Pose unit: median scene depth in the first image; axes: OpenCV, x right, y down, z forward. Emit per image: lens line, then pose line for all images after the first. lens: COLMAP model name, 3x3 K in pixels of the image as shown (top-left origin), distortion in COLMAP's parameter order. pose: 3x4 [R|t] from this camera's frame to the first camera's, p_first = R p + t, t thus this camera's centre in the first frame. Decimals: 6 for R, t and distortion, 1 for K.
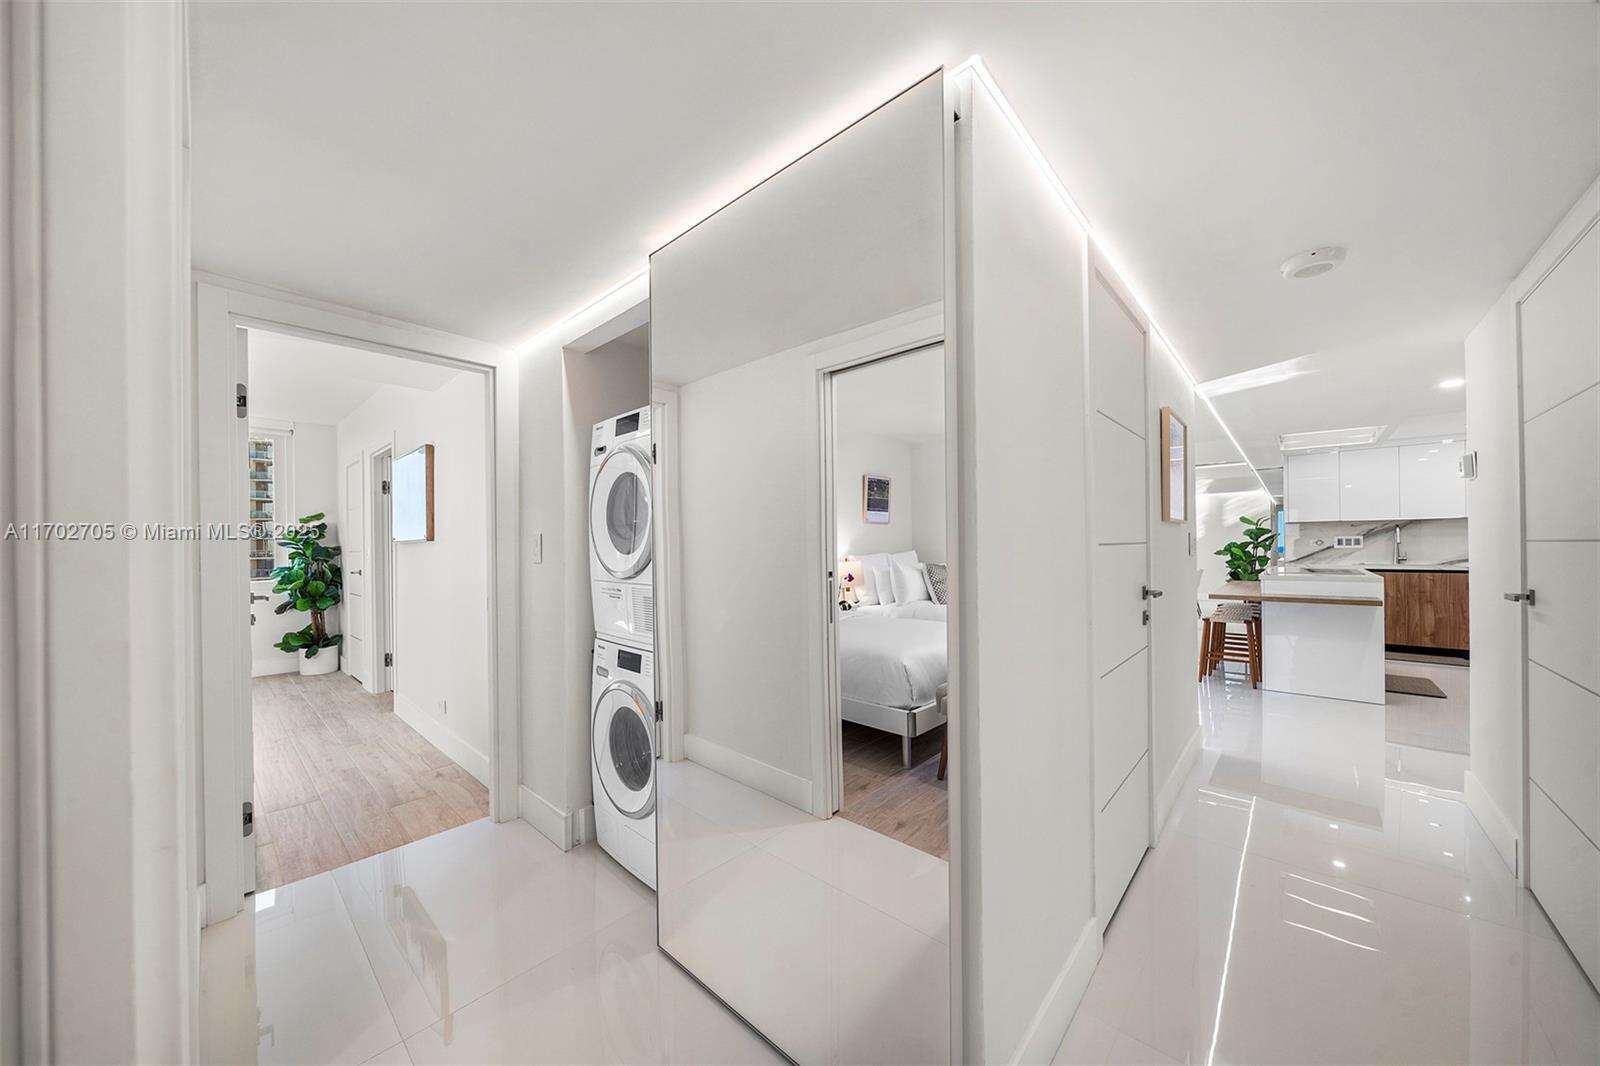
lens RADIAL K [[558.3, 0, 798.9], [0, 558.3, 540.2], [0, 0, 1]] dist [-0.001517, 0.000255]
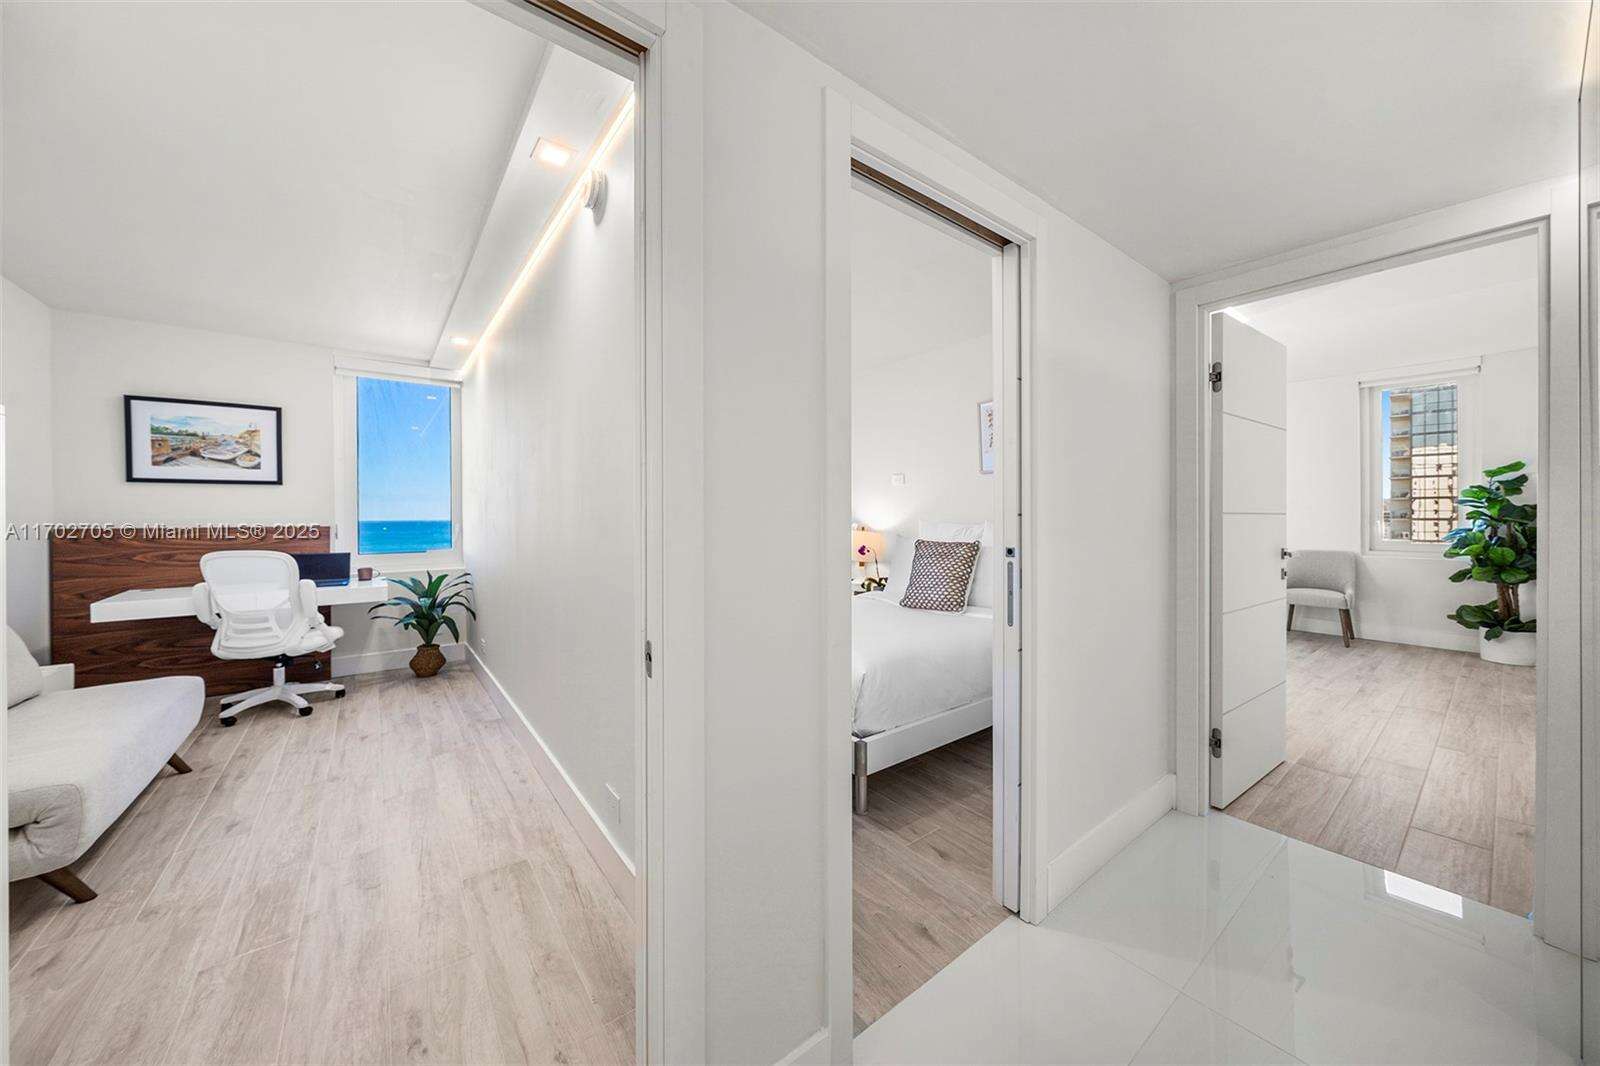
lens RADIAL K [[558.3, 0, 792.3], [0, 558.3, 518.1], [0, 0, 1]] dist [-0.001517, 0.000255]
pose [[-0.175913, 0.022147, -0.984157, 0.106020], [0.013025, 0.999712, 0.020169, 0.001288], [0.984320, -0.009270, -0.176150, 0.132533]]
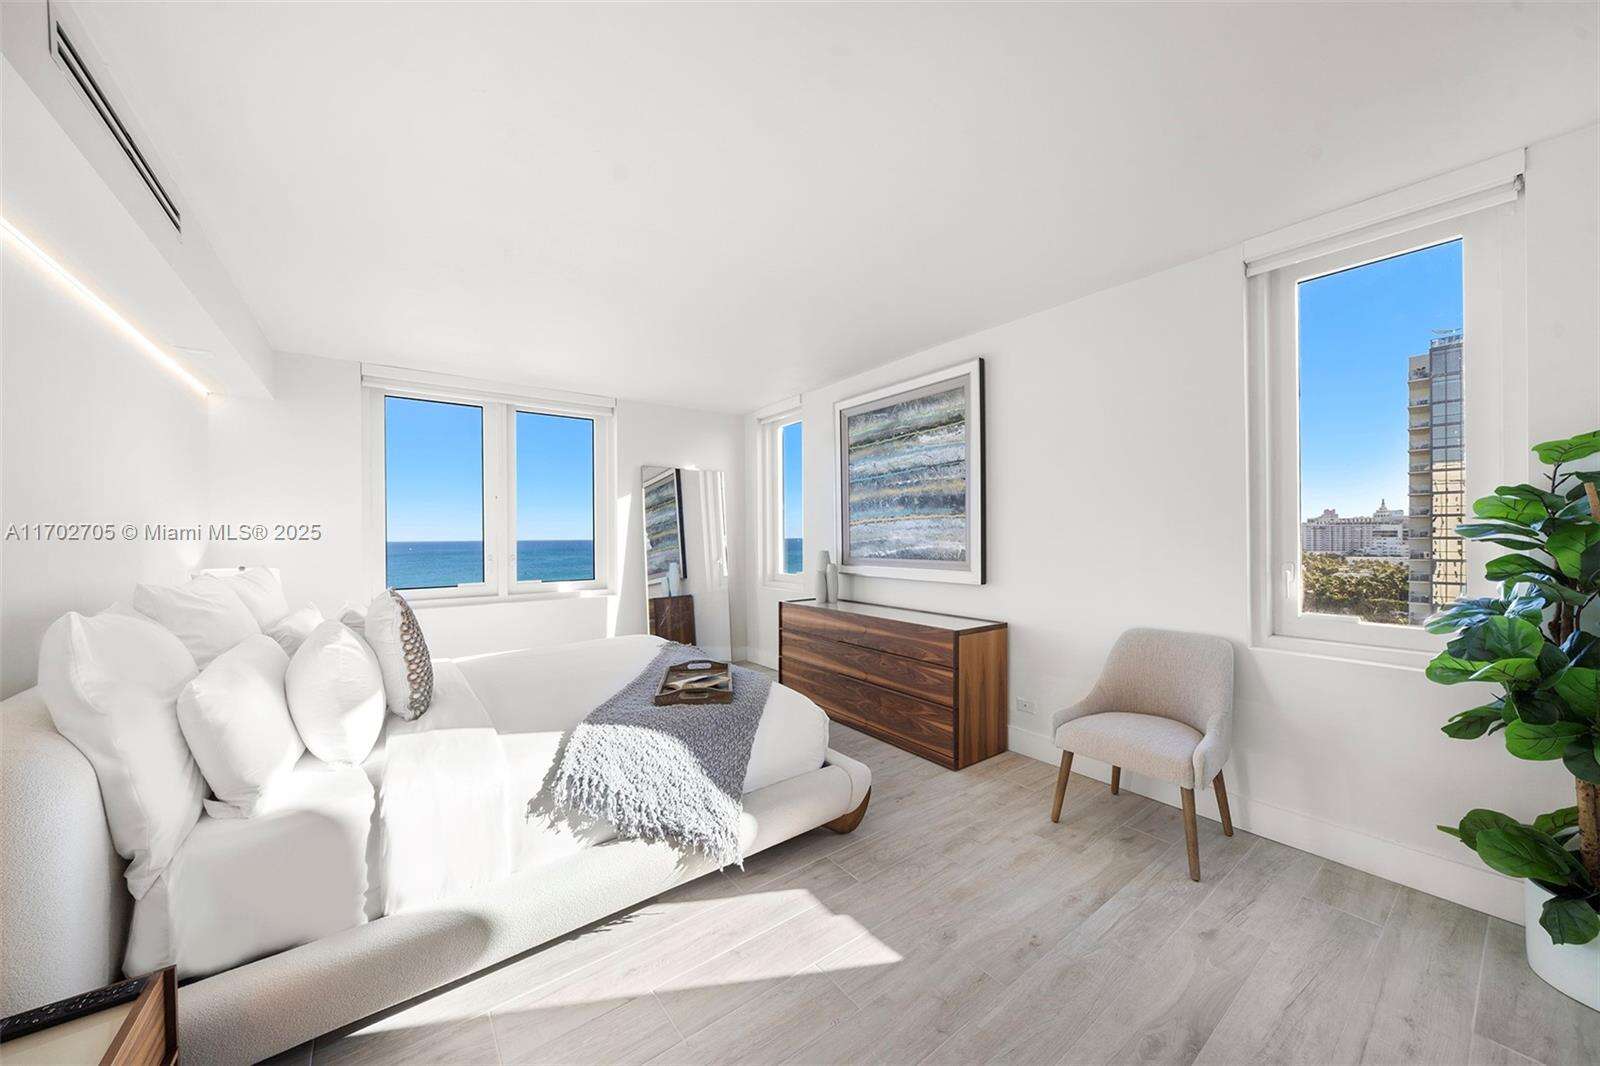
lens RADIAL K [[558.3, 0, 792.1], [0, 558.3, 538.6], [0, 0, 1]] dist [-0.001517, 0.000255]
pose [[-0.193583, 0.024315, -0.980783, -0.526952], [0.016257, 0.999635, 0.021574, -0.001766], [0.980949, -0.011768, -0.193908, 0.670429]]
